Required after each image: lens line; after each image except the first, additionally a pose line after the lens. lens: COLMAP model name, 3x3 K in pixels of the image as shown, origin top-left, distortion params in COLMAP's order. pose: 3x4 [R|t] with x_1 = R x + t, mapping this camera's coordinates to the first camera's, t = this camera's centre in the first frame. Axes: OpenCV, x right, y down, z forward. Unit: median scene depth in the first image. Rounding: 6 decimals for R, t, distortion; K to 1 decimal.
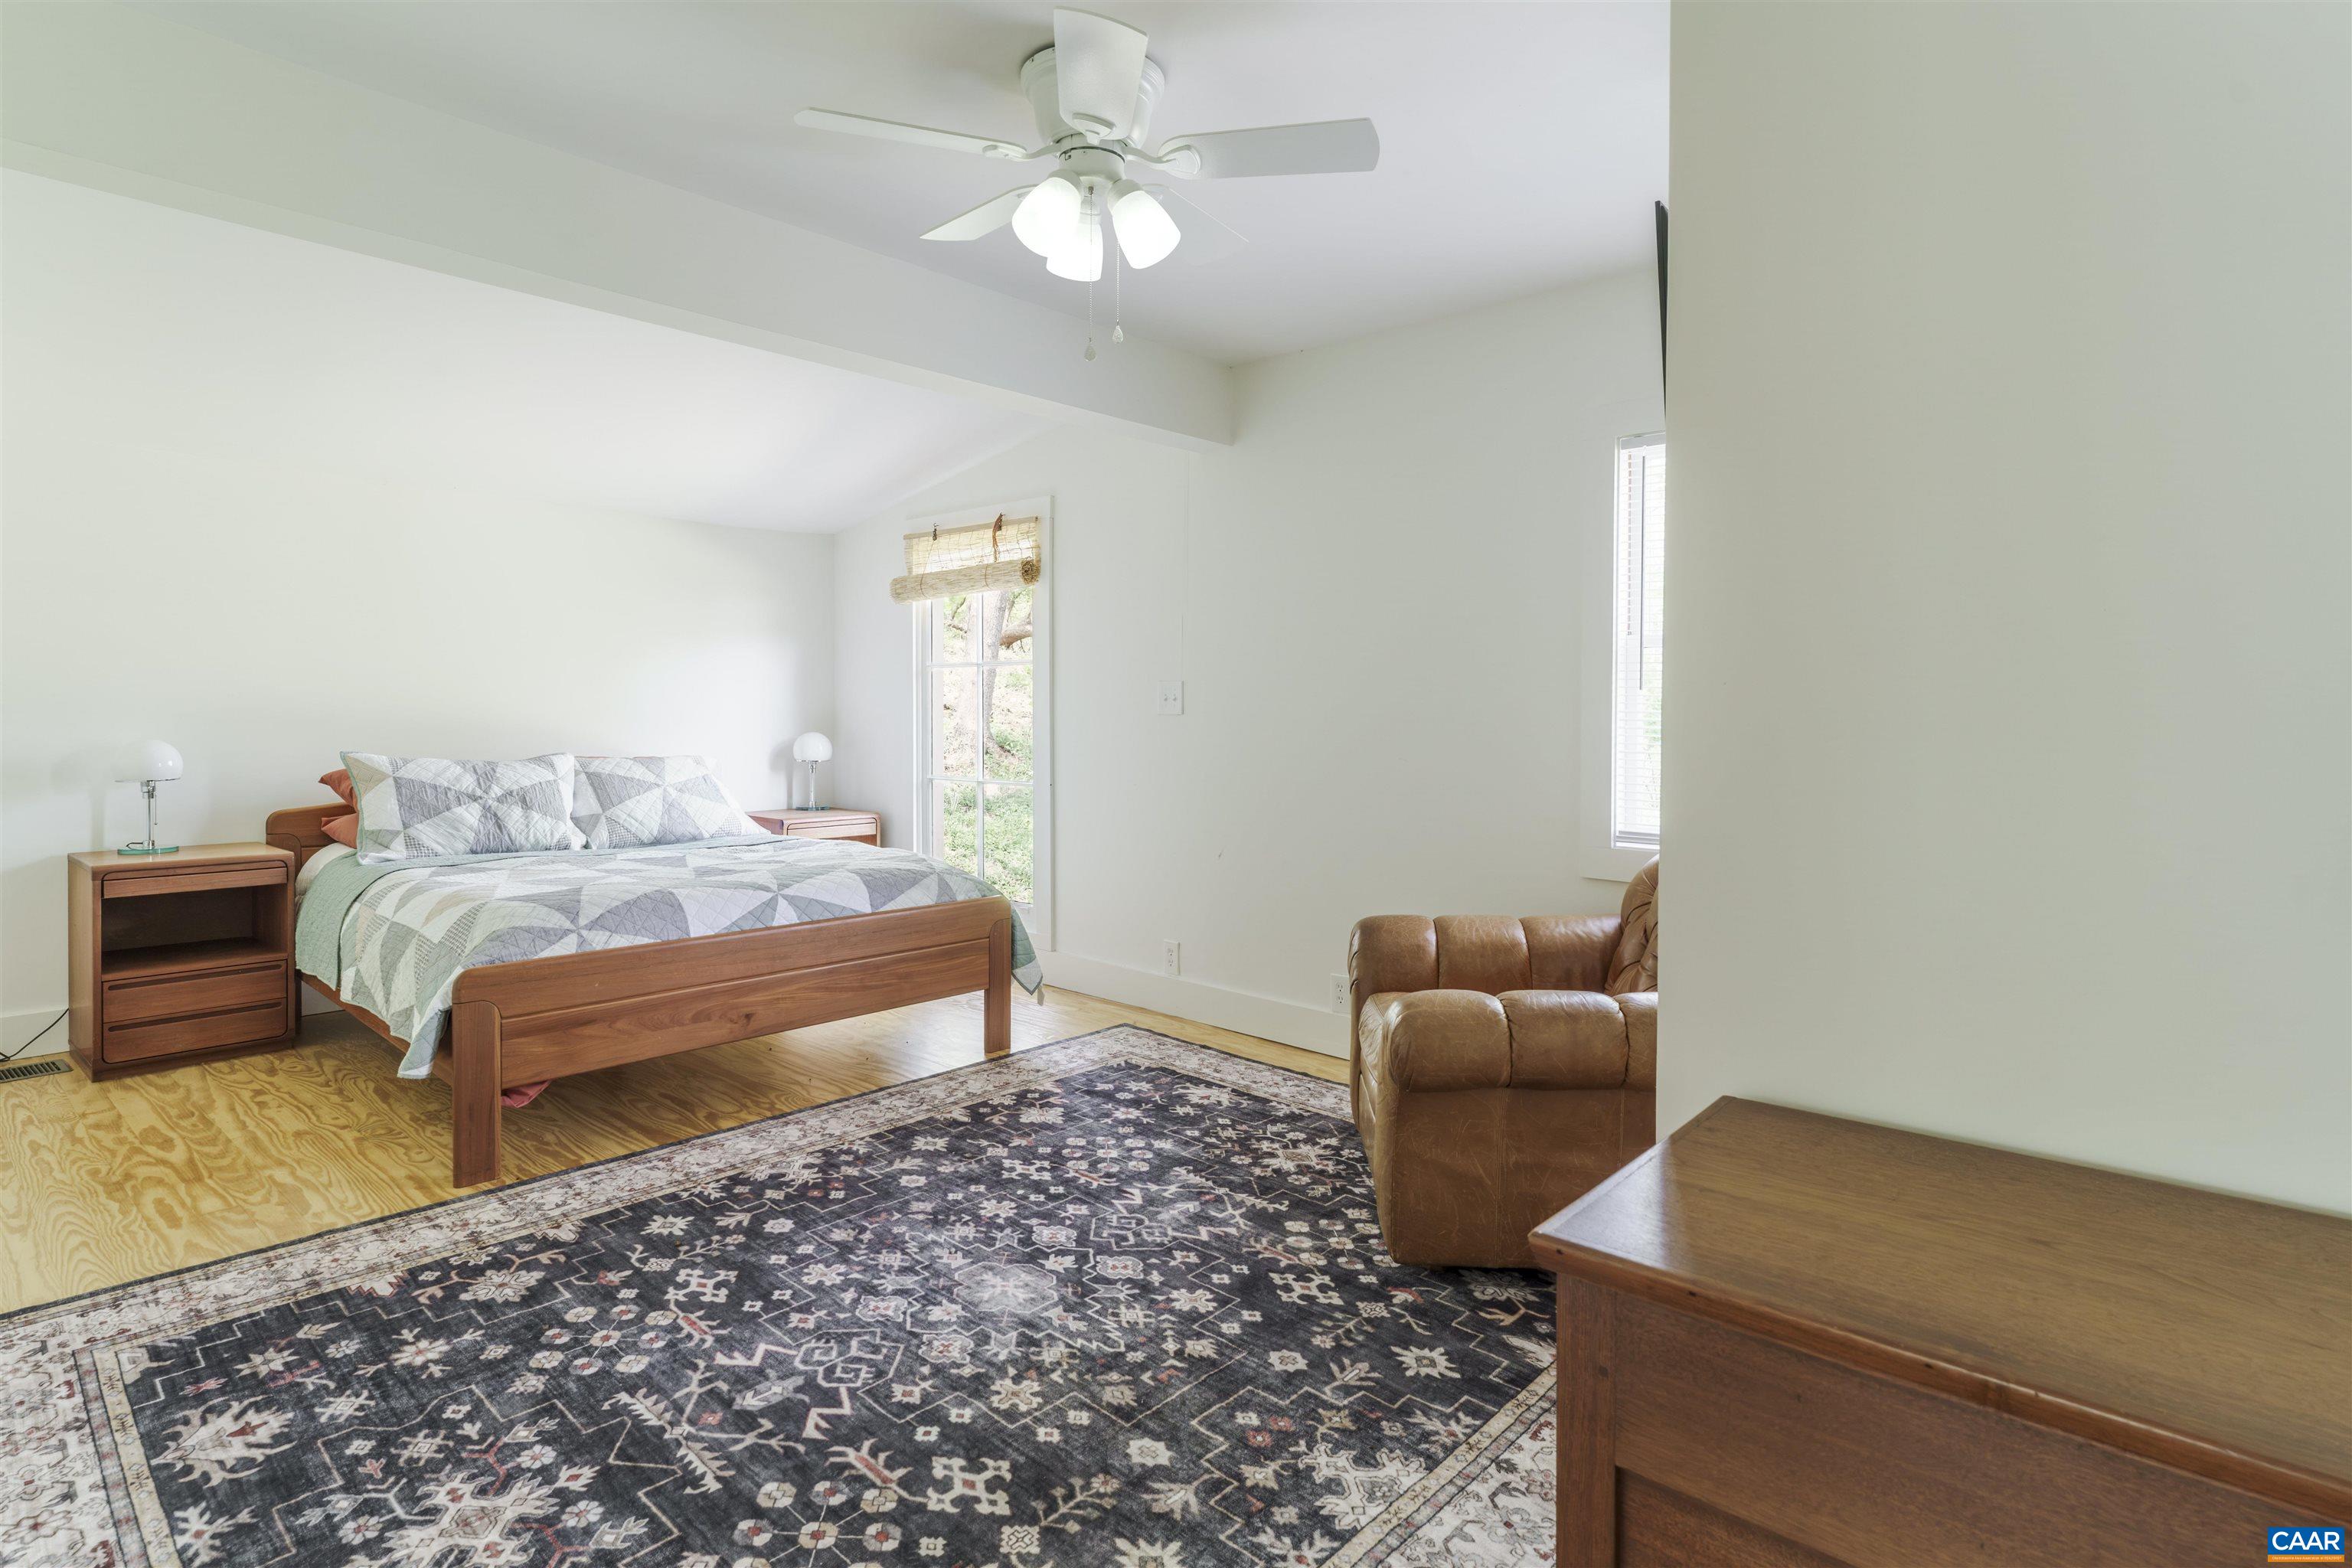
lens RADIAL K [[1165.6, 0, 1173.3], [0, 1165.6, 750.3], [0, 0, 1]] dist [0.001450, 0.000160]
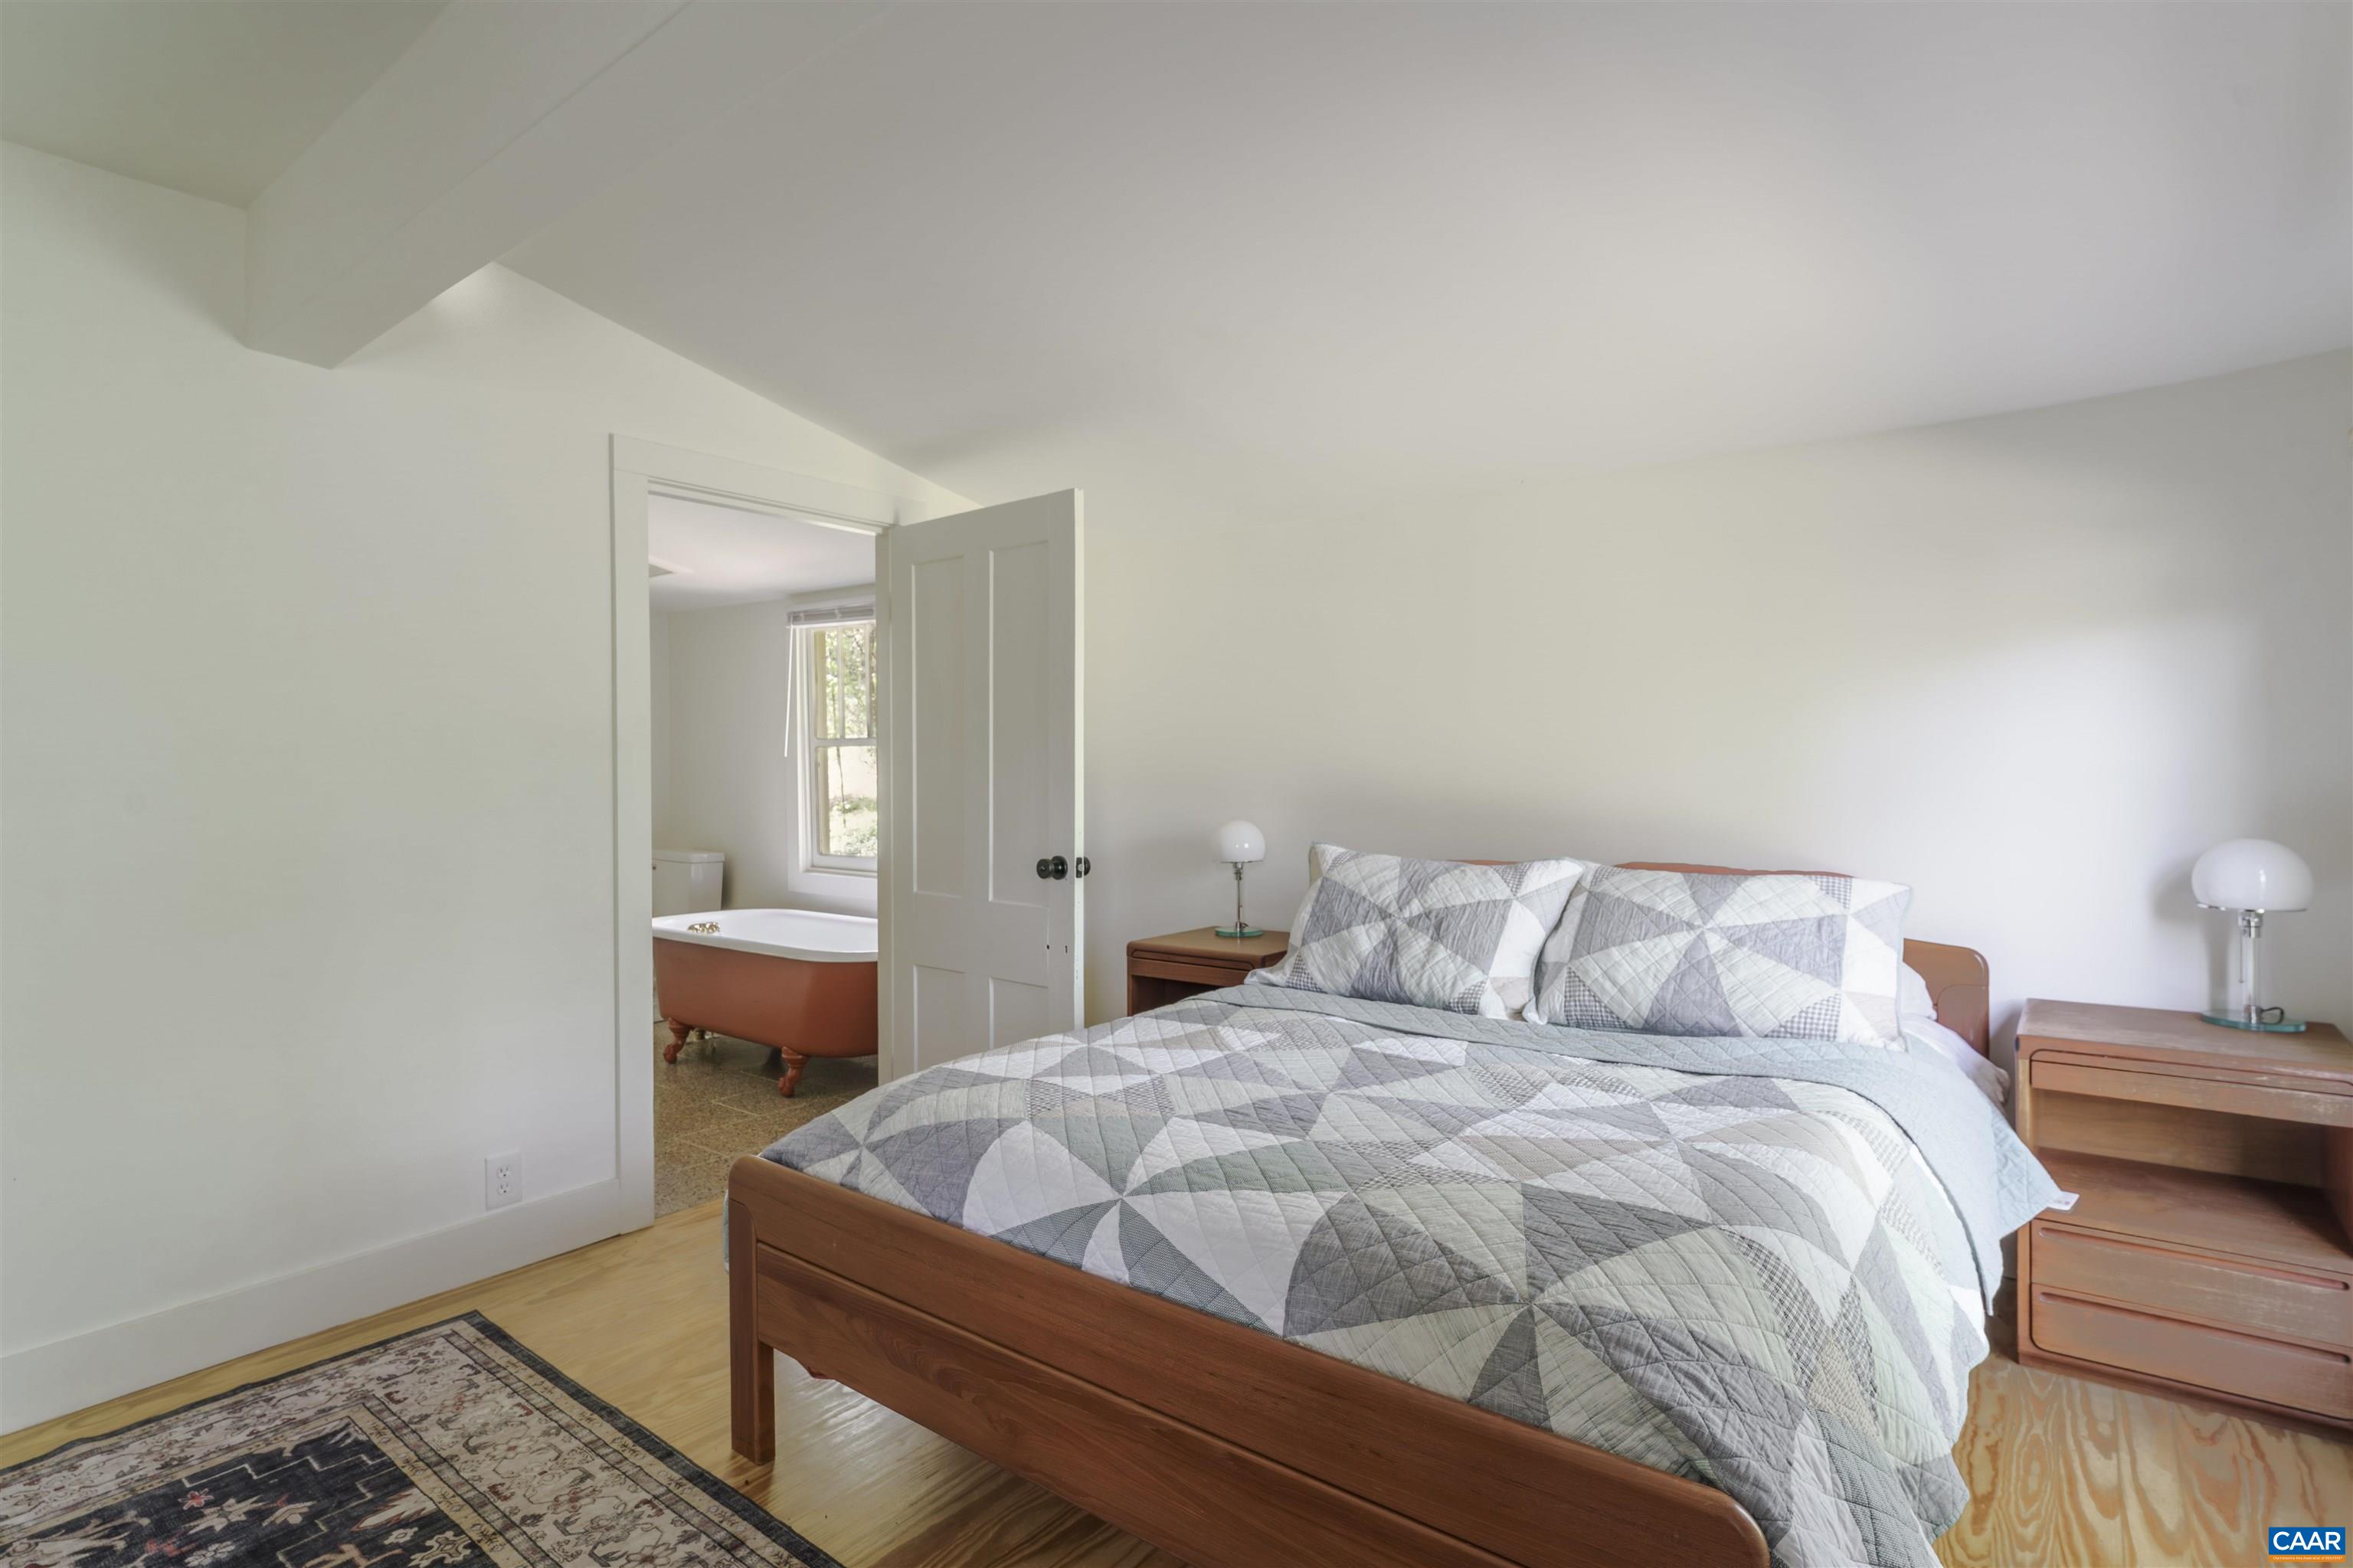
lens RADIAL K [[1166.2, 0, 1173.8], [0, 1166.2, 750.3], [0, 0, 1]] dist [0.001450, 0.000160]
pose [[0.072095, -0.028309, -0.996996, 0.146384], [-0.016433, 0.999428, -0.029566, -0.048687], [0.997262, 0.018515, 0.071589, 1.023775]]
